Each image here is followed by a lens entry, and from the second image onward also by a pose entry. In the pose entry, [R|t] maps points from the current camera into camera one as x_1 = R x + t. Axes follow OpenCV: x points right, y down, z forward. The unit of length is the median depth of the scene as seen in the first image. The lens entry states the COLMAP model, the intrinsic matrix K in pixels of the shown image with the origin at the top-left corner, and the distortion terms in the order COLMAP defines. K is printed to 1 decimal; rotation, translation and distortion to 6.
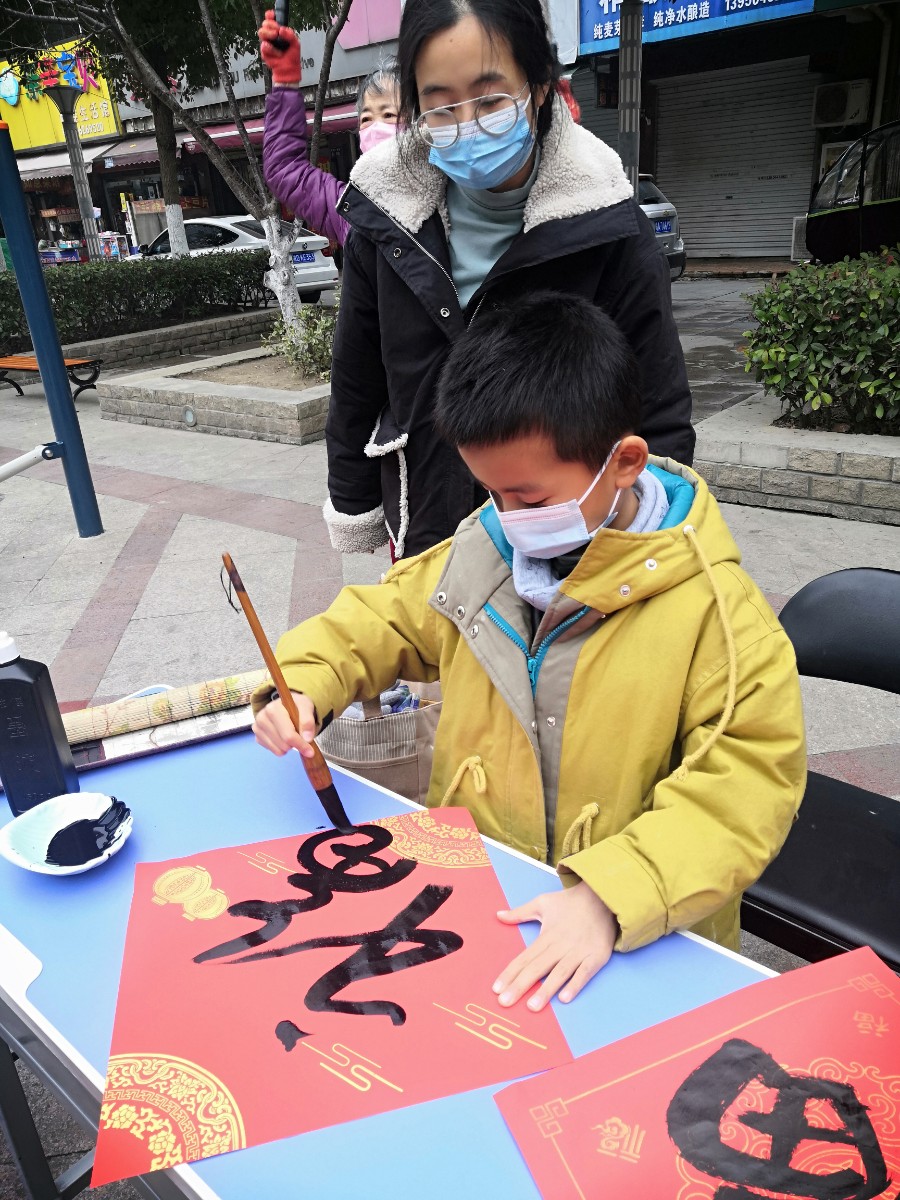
lens RADIAL K [[915.9, 0, 454.4], [0, 915.9, 594.3], [0, 0, 1]] dist [0.037807, 0.011185]
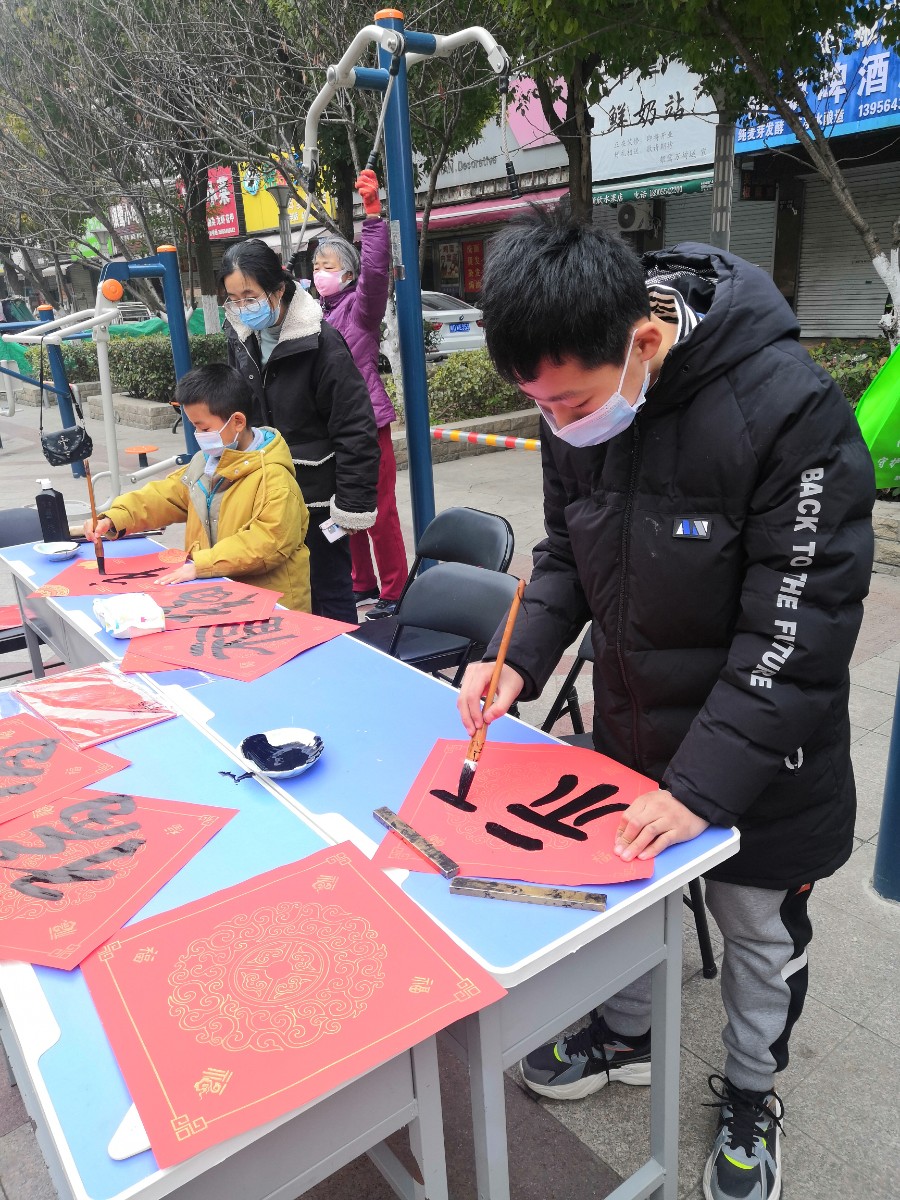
lens RADIAL K [[915.9, 0, 441.0], [0, 915.9, 589.7], [0, 0, 1]] dist [0.037807, 0.011185]
pose [[0.974301, 0.089872, -0.206544, 0.080926], [-0.103850, 0.992910, -0.057839, 0.025924], [0.199882, 0.077802, 0.976726, -0.093006]]
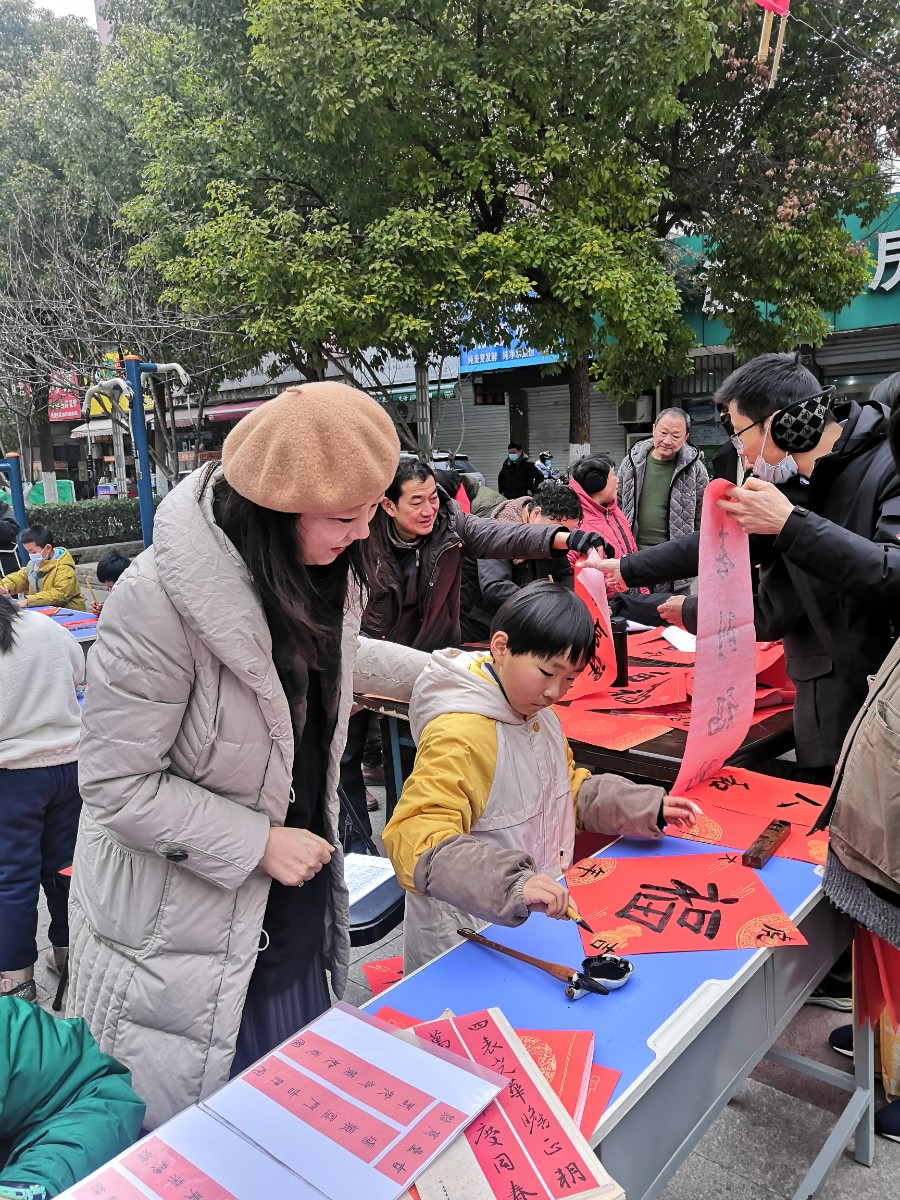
lens RADIAL K [[915.9, 0, 448.3], [0, 915.9, 606.6], [0, 0, 1]] dist [0.037807, 0.011185]
pose [[0.997910, 0.032698, -0.055732, 0.211306], [-0.044490, 0.973193, -0.225645, 0.105482], [0.046860, 0.227653, 0.972614, -0.325973]]
